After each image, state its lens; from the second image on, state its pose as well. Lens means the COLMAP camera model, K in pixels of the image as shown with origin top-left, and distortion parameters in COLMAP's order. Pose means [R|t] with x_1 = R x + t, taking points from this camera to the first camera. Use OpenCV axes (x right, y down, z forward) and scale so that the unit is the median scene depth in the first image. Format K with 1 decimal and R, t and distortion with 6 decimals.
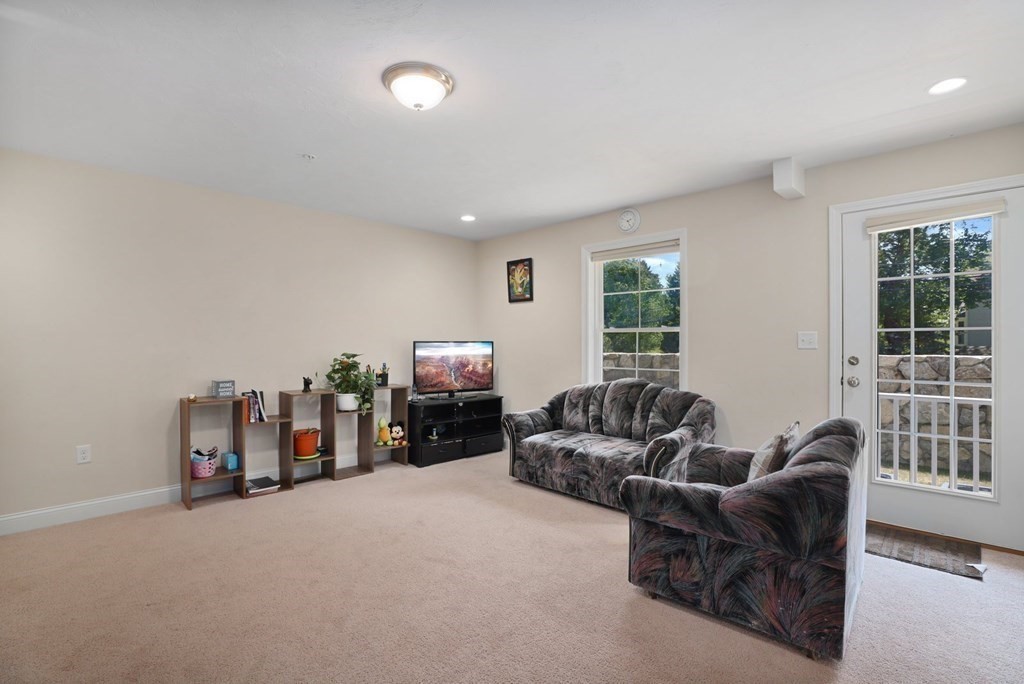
lens RADIAL K [[479.4, 0, 503.7], [0, 479.4, 343.9], [0, 0, 1]] dist [-0.036804, 0.000463]
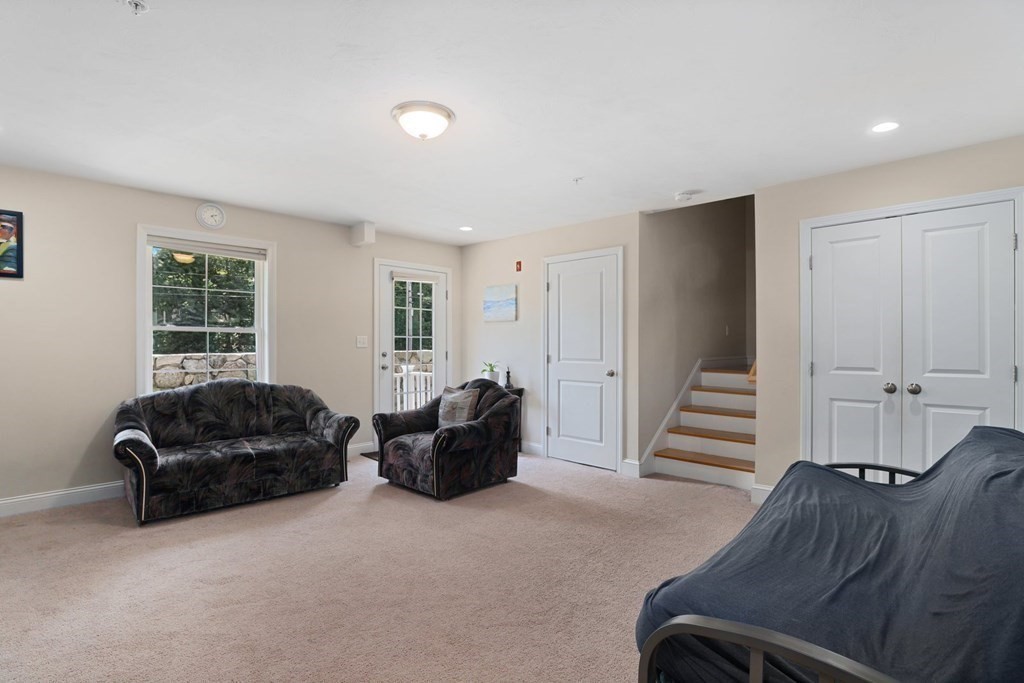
lens RADIAL K [[479.4, 0, 503.7], [0, 479.4, 343.4], [0, 0, 1]] dist [-0.036804, 0.000463]
pose [[0.006851, 0.002603, 0.999973, -0.902025], [-0.000488, 0.999997, -0.002600, 0.001065], [-0.999976, -0.000470, 0.006852, 0.540052]]
